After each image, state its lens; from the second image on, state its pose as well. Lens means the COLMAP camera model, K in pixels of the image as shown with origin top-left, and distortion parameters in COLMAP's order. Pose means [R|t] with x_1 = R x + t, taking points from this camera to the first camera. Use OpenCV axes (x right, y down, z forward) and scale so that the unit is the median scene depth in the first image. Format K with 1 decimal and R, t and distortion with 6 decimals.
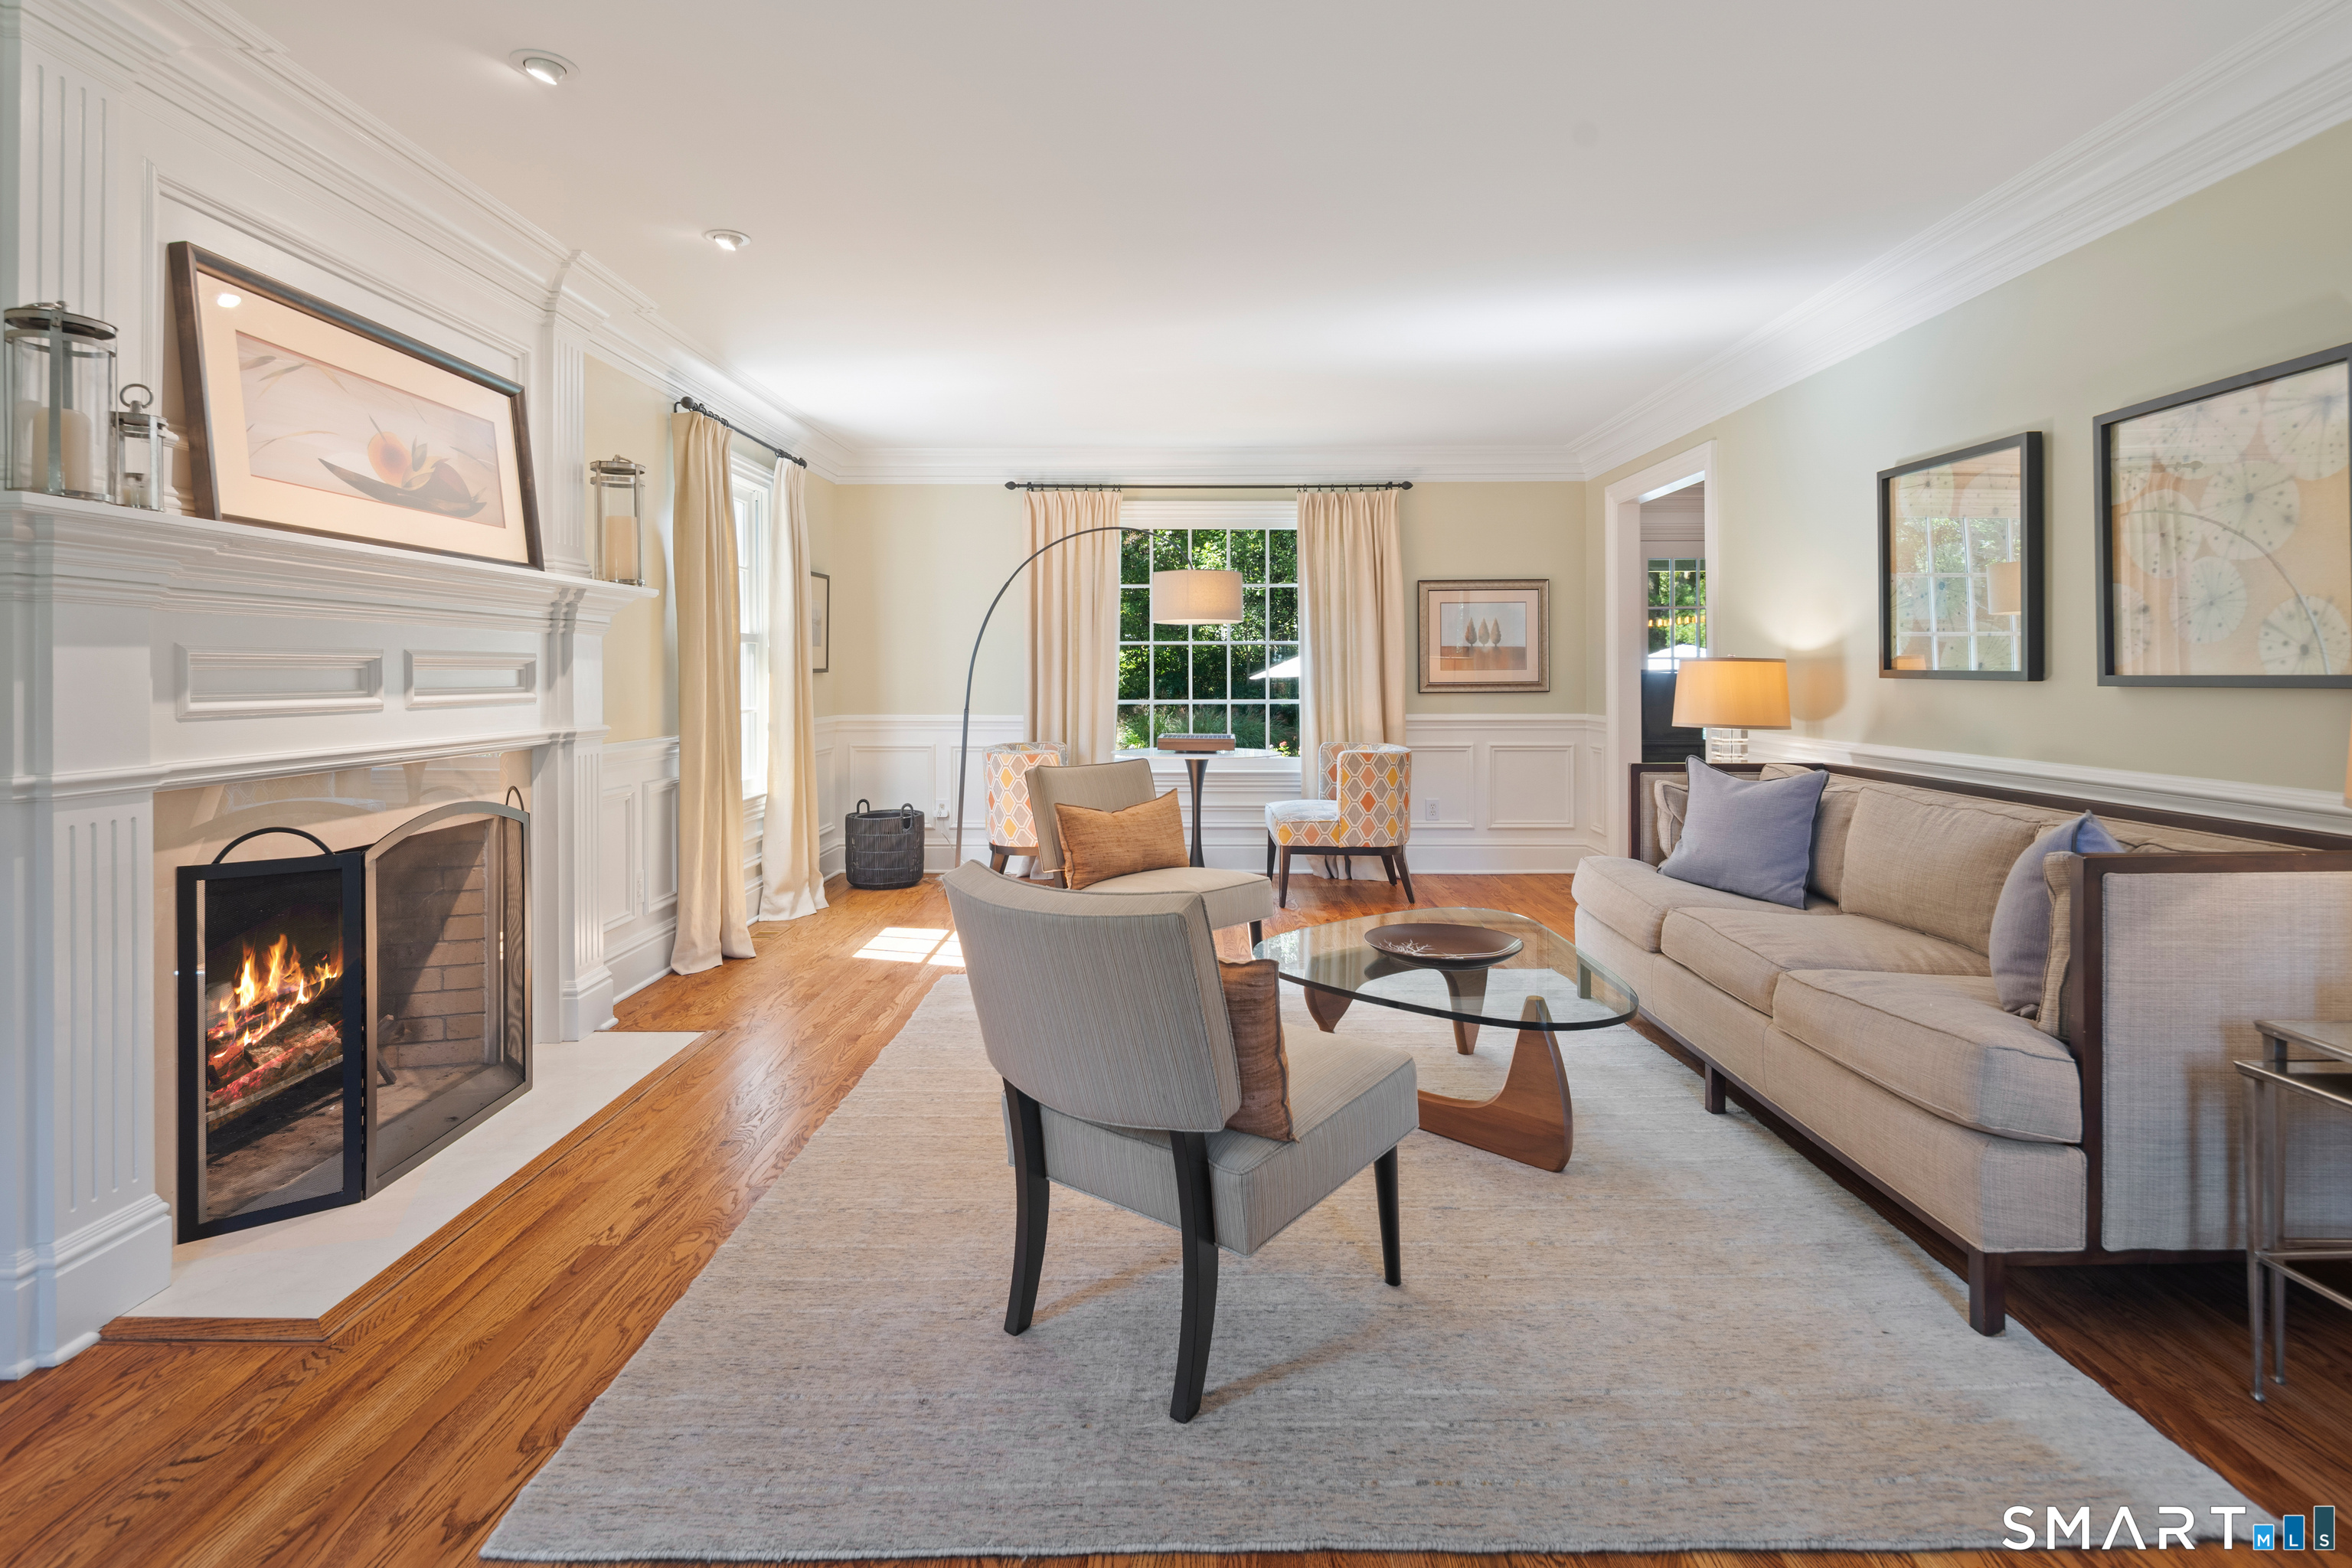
lens RADIAL K [[1159.2, 0, 1174.4], [0, 1159.2, 674.4], [0, 0, 1]] dist [-0.001322, -0.000853]
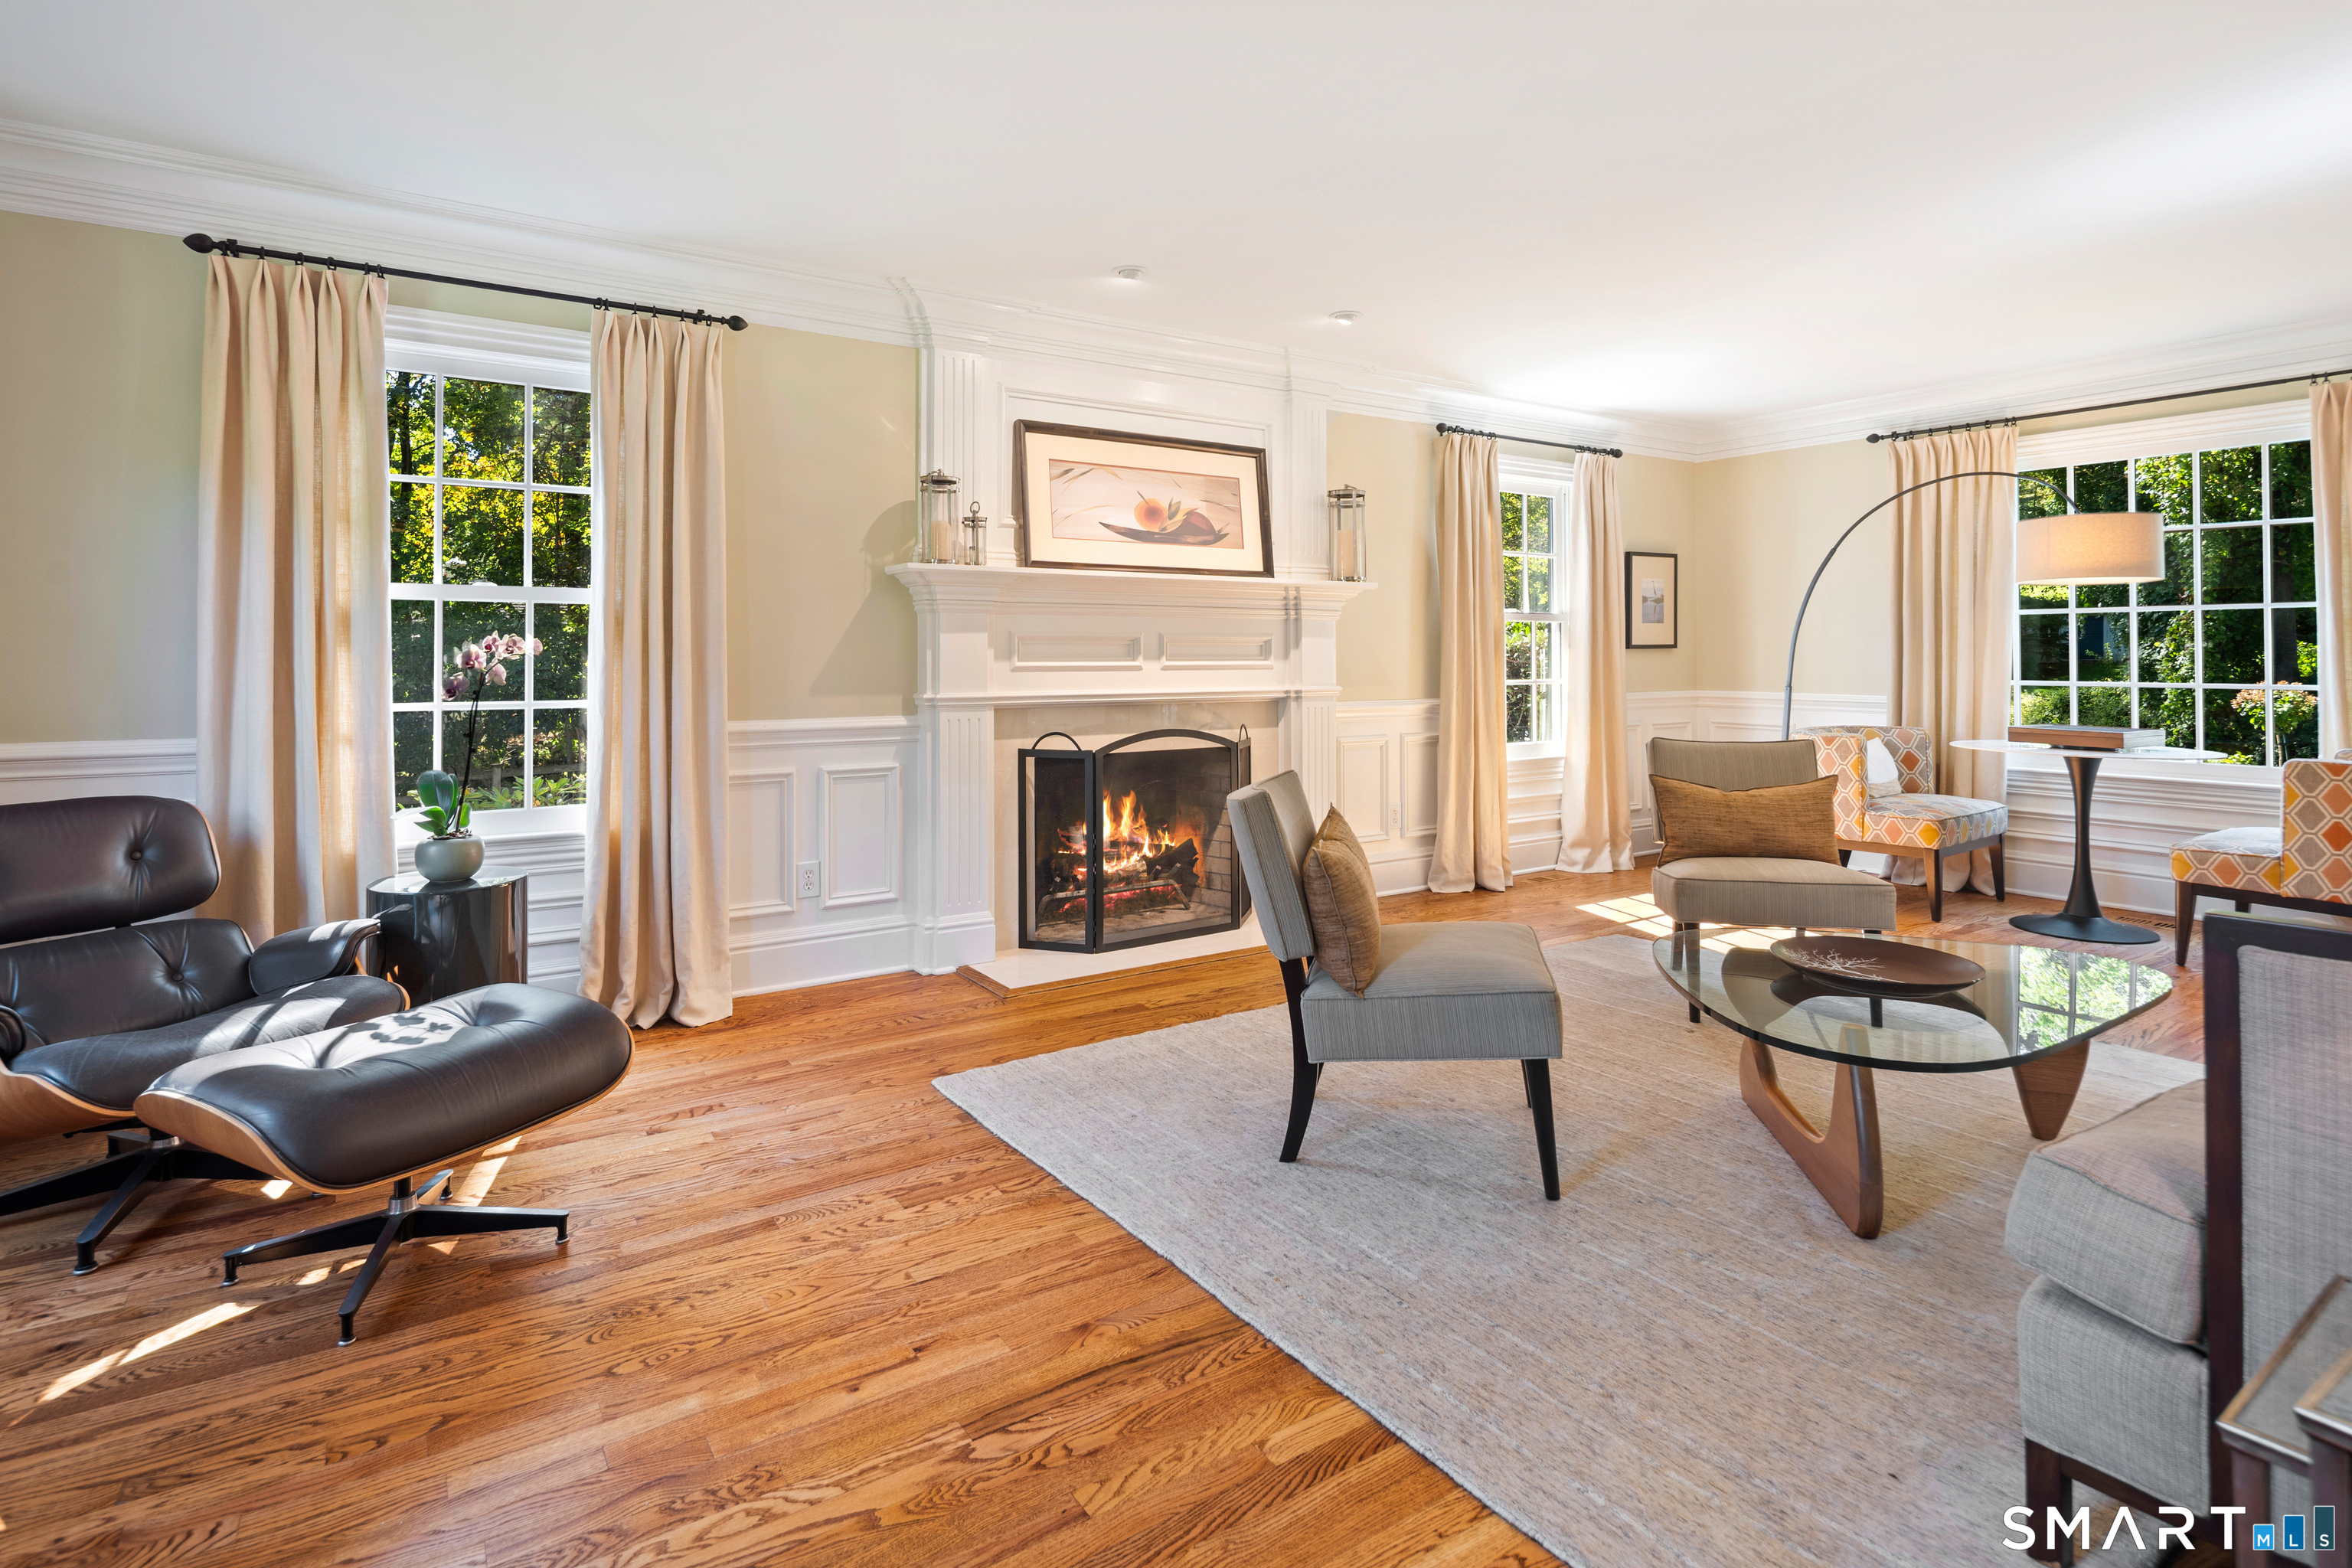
lens RADIAL K [[1165.4, 0, 1166.2], [0, 1165.4, 648.1], [0, 0, 1]] dist [-0.000085, -0.001959]
pose [[0.561255, -0.003552, -0.827635, 0.563884], [-0.001021, 0.999987, -0.004984, 0.006998], [0.827642, 0.003642, 0.561245, 0.084844]]
